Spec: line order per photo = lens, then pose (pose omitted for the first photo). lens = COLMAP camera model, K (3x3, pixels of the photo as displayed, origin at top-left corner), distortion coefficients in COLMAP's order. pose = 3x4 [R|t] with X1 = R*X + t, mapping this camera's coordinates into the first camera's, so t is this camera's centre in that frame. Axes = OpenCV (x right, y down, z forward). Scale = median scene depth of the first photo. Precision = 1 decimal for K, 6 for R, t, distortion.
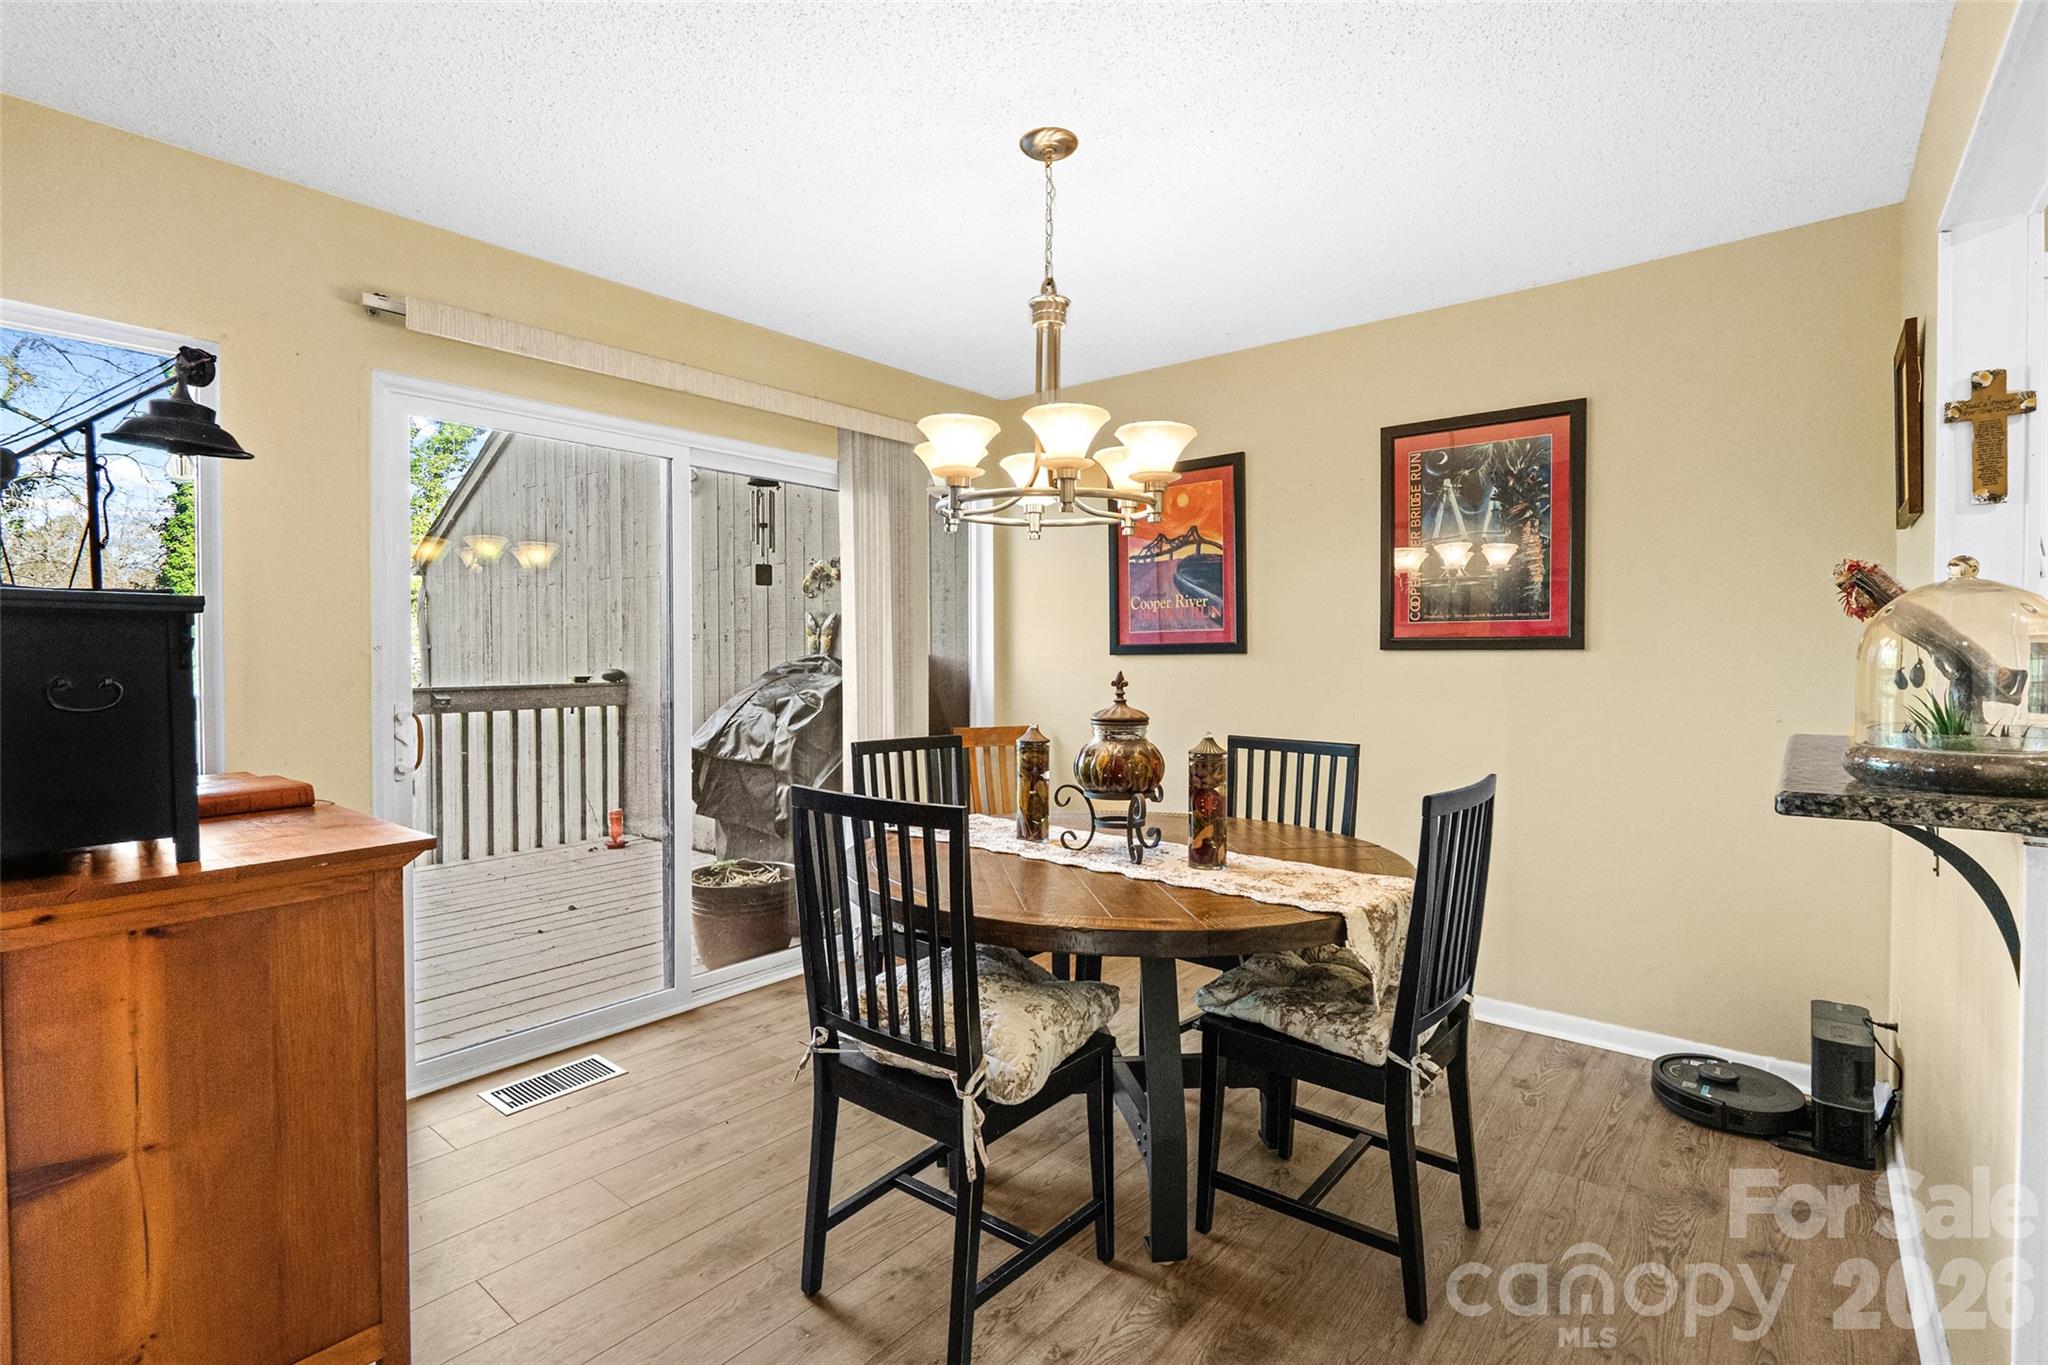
lens RADIAL K [[960.5, 0, 1024.0], [0, 960.5, 682.5], [0, 0, 1]] dist [-0.001349, 0.000198]
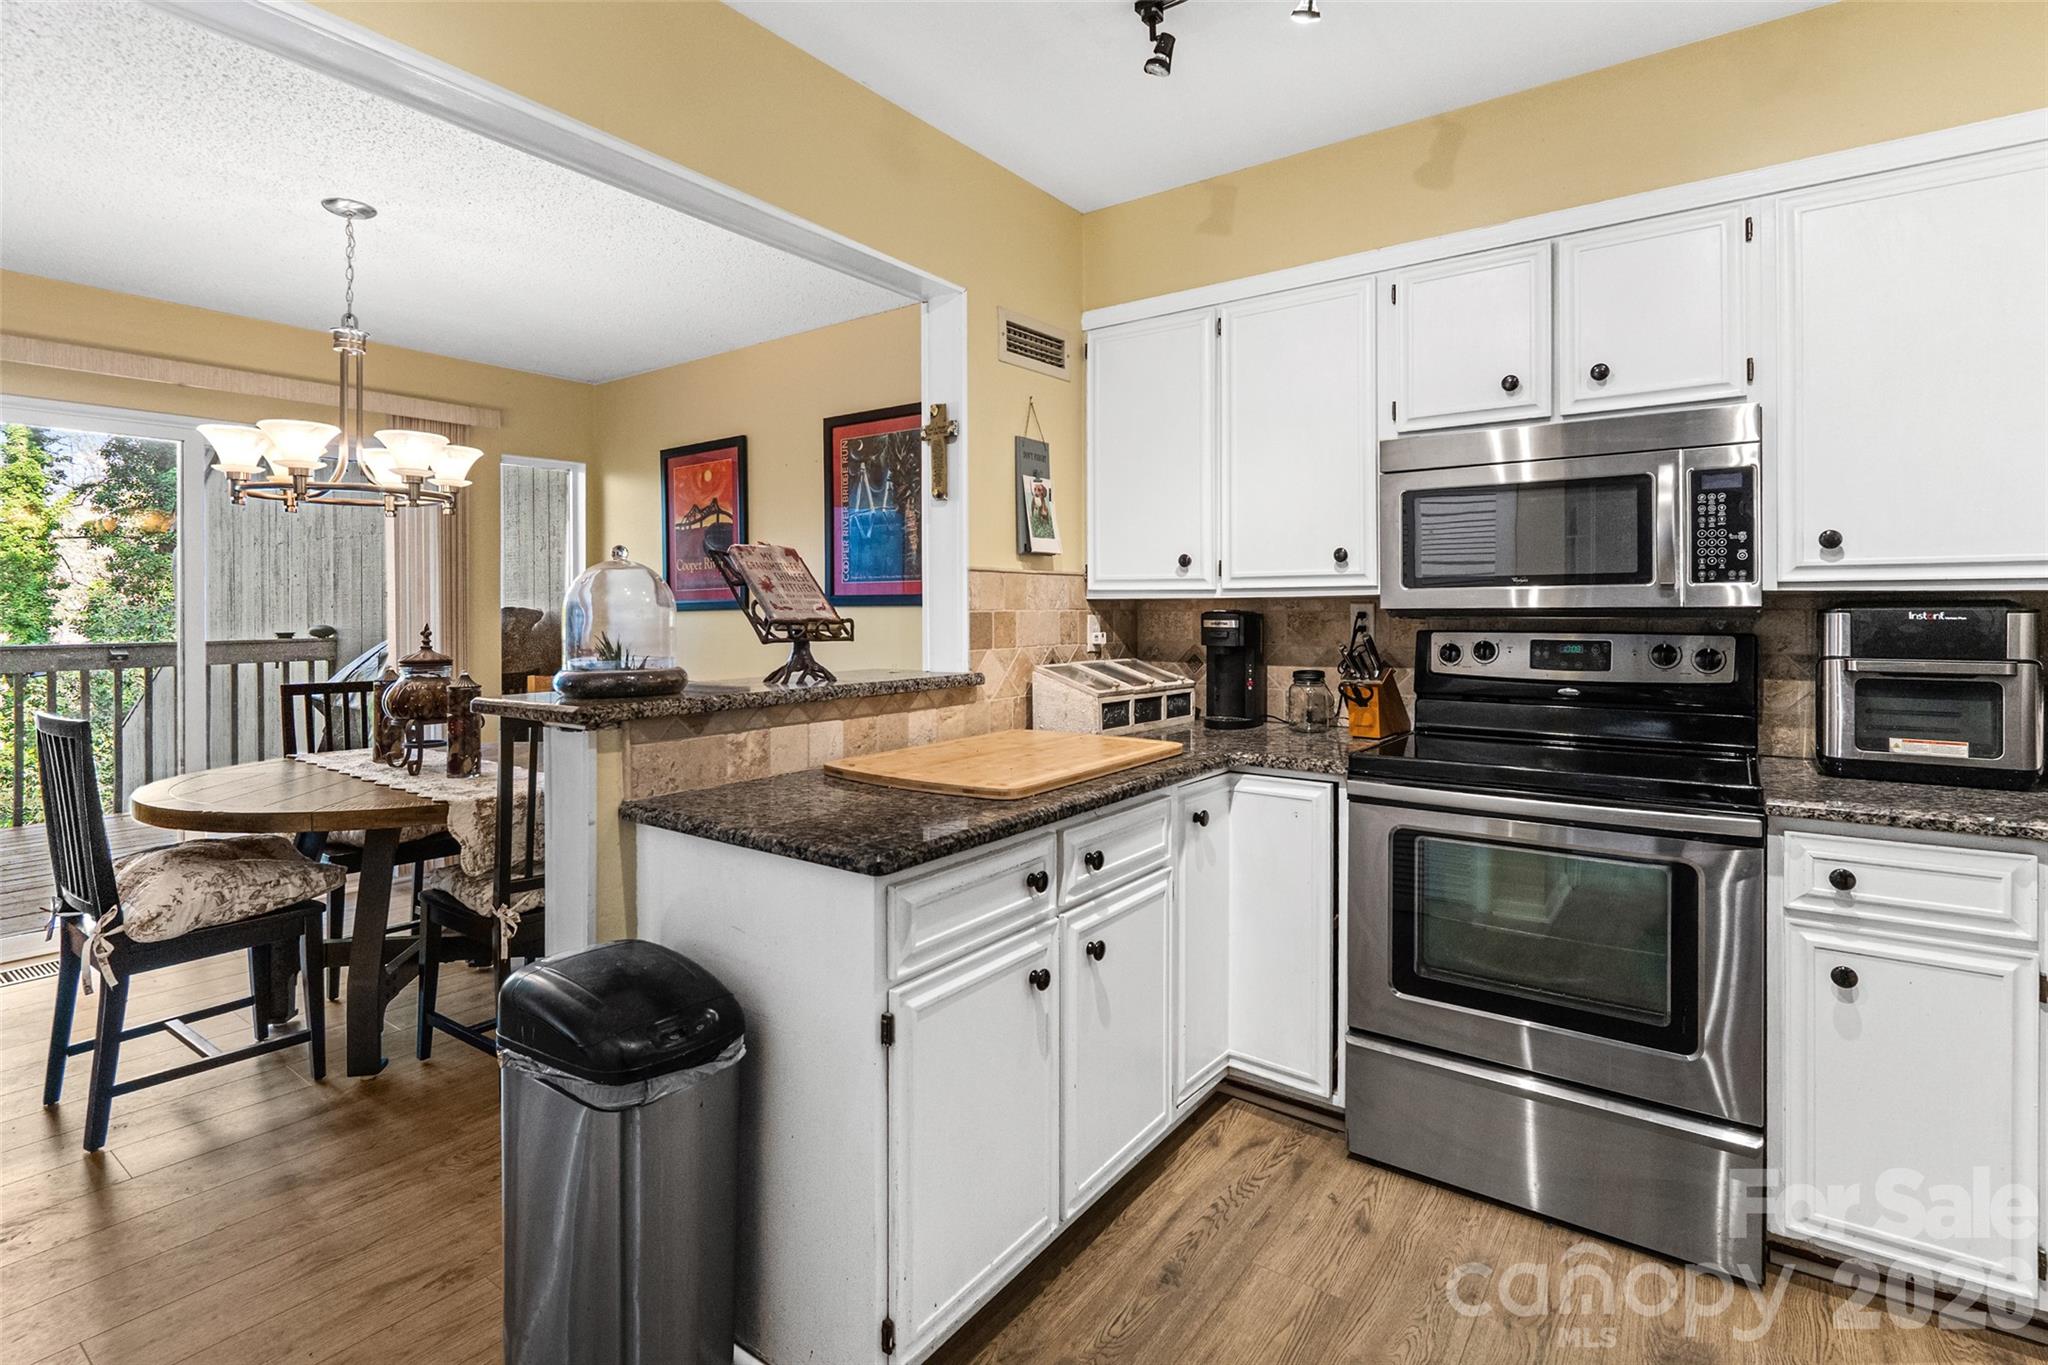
lens RADIAL K [[984.8, 0, 1026.4], [0, 984.8, 621.0], [0, 0, 1]] dist [0.001162, 0.000394]
pose [[0.998340, -0.002815, 0.057526, 0.551364], [0.003906, 0.999814, -0.018868, 0.008692], [-0.057462, 0.019061, 0.998166, -0.223445]]
